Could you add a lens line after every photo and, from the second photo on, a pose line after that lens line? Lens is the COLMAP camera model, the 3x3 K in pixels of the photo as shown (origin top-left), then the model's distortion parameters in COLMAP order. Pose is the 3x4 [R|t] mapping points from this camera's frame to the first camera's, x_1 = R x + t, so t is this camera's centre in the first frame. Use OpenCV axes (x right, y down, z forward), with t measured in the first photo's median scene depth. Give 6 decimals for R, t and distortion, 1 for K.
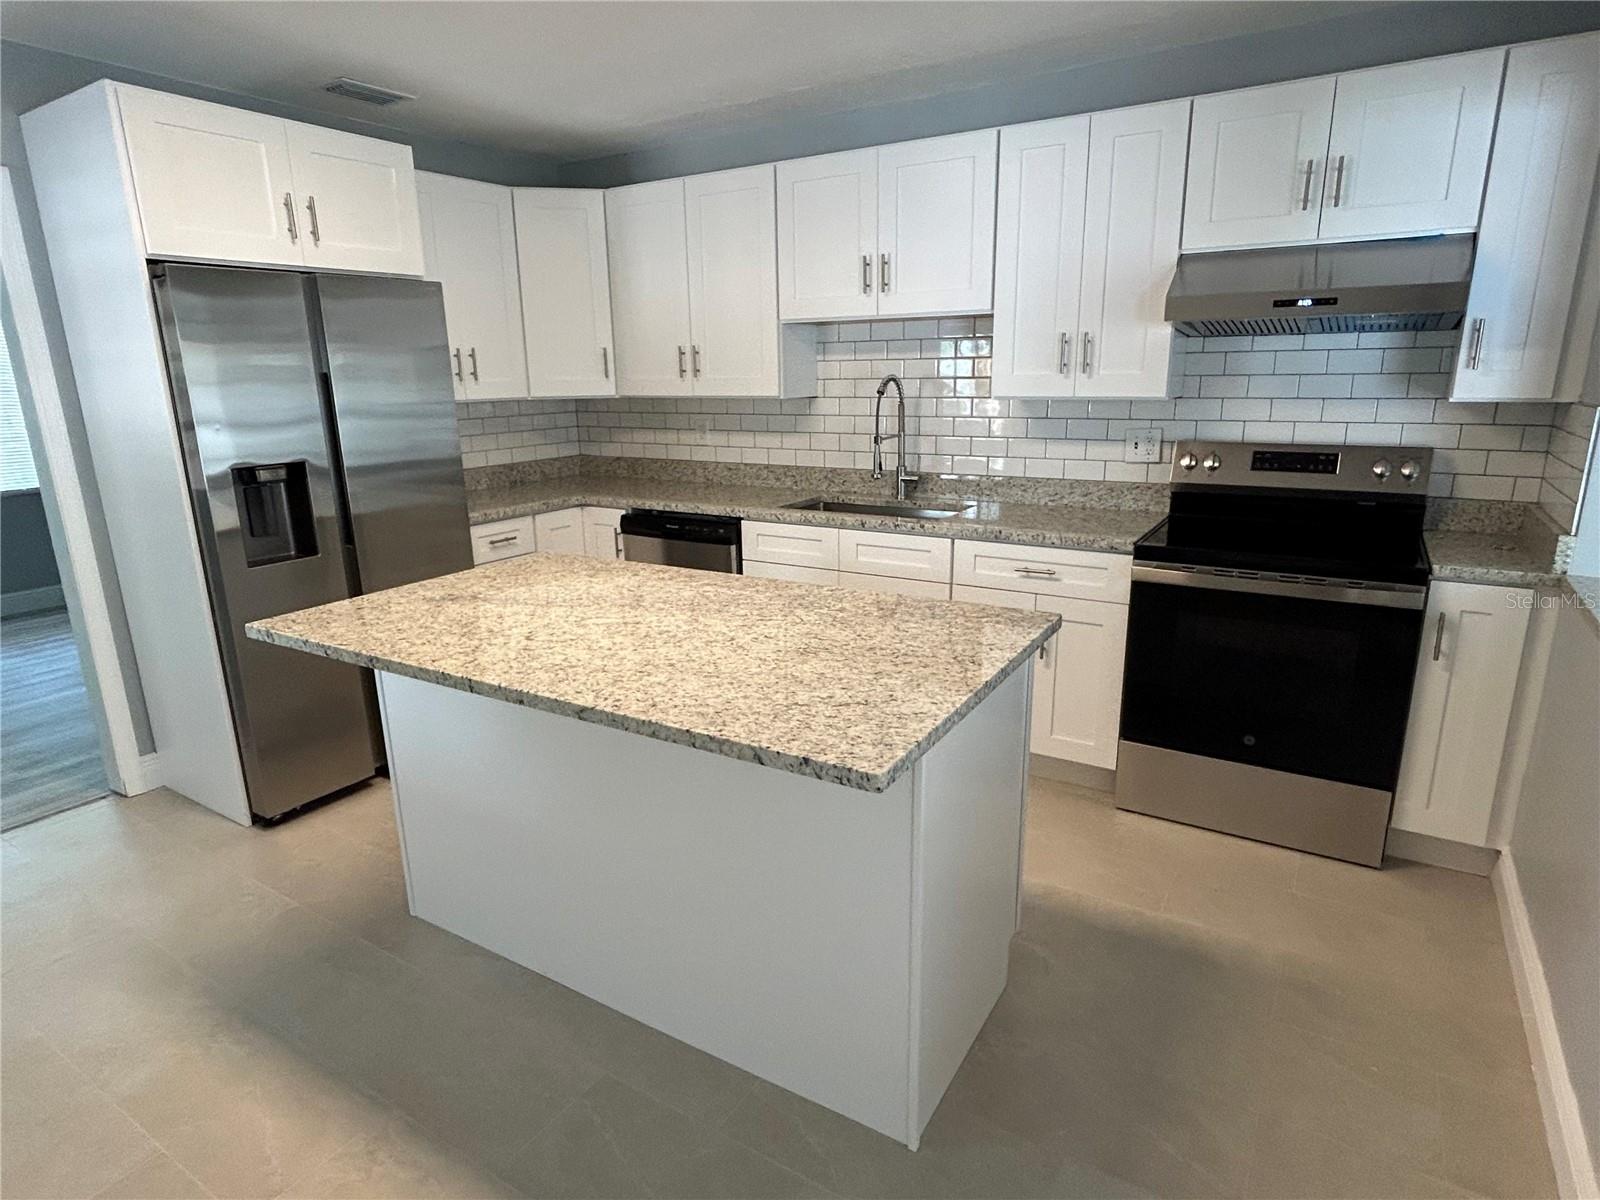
lens RADIAL K [[898.3, 0, 797.8], [0, 898.3, 602.9], [0, 0, 1]] dist [-0.003036, -0.000416]
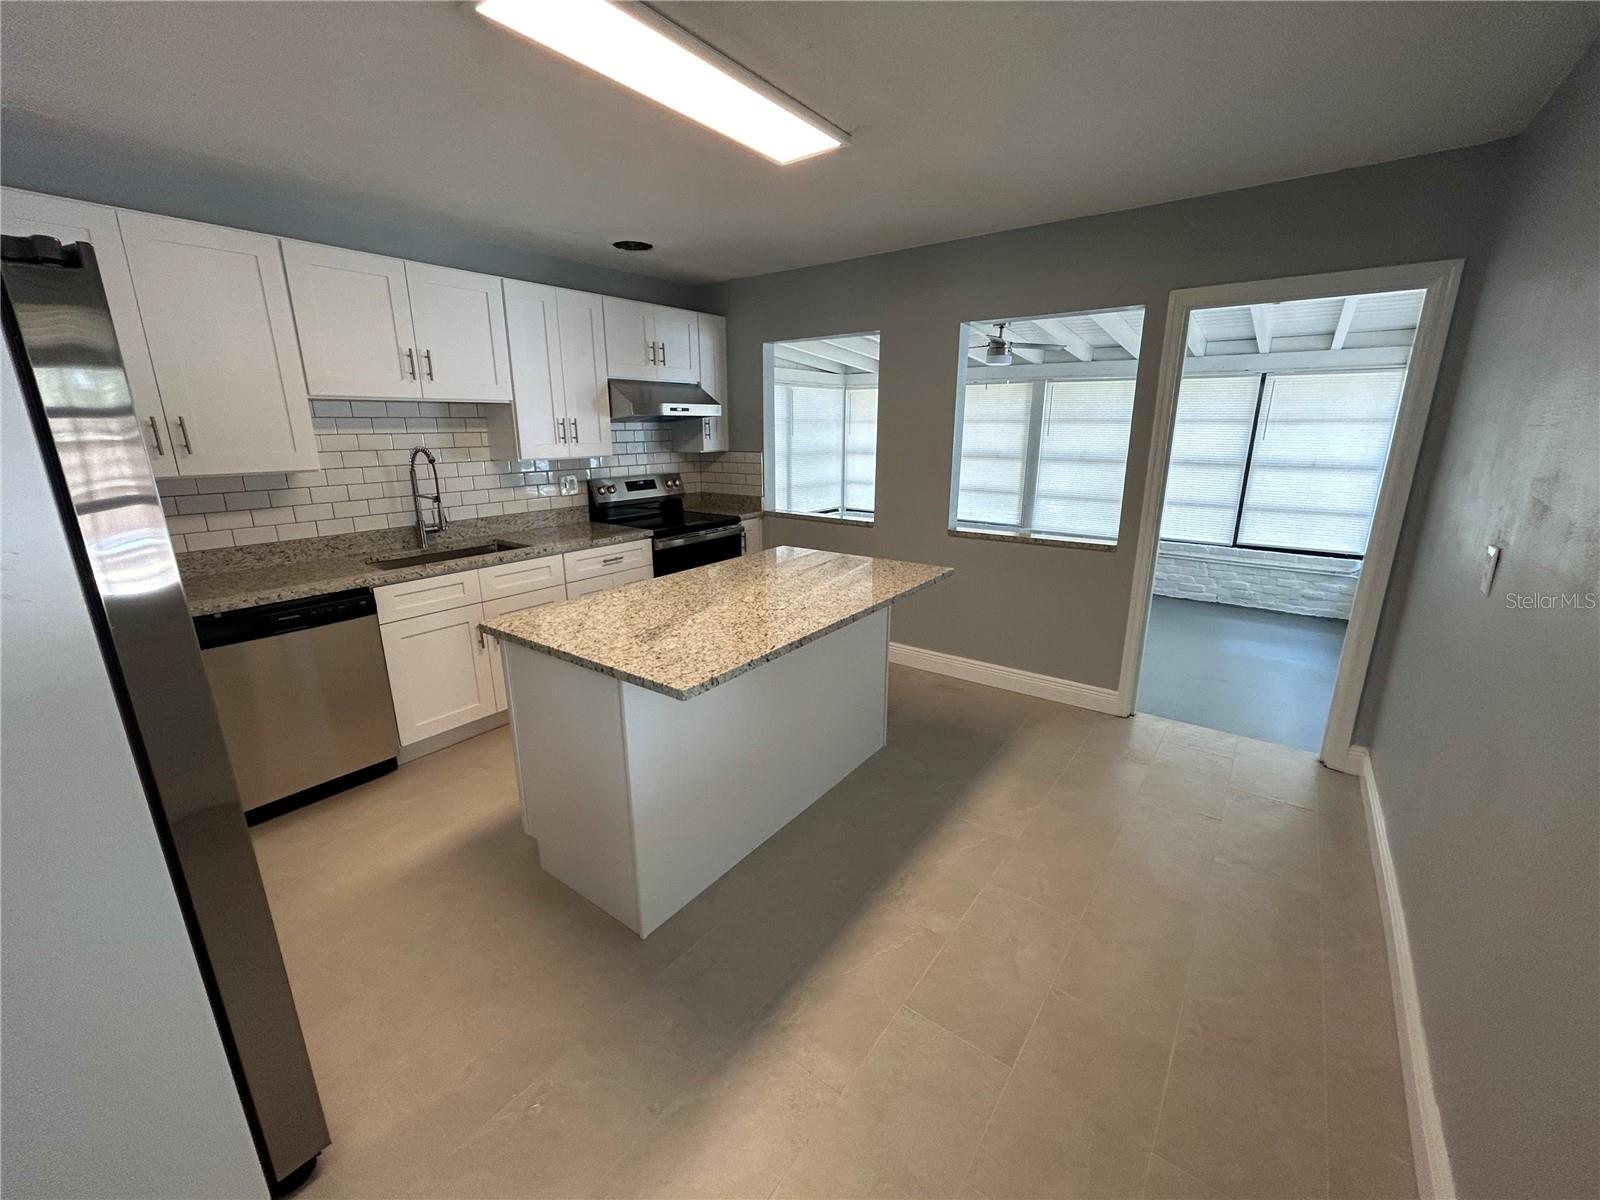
lens RADIAL K [[649.7, 0, 793.5], [0, 649.7, 600.7], [0, 0, 1]] dist [-0.001542, 0.000089]
pose [[0.082169, -0.245525, 0.965902, -0.814607], [0.255026, 0.942091, 0.217777, -0.127759], [-0.963437, 0.228435, 0.140026, 0.466392]]
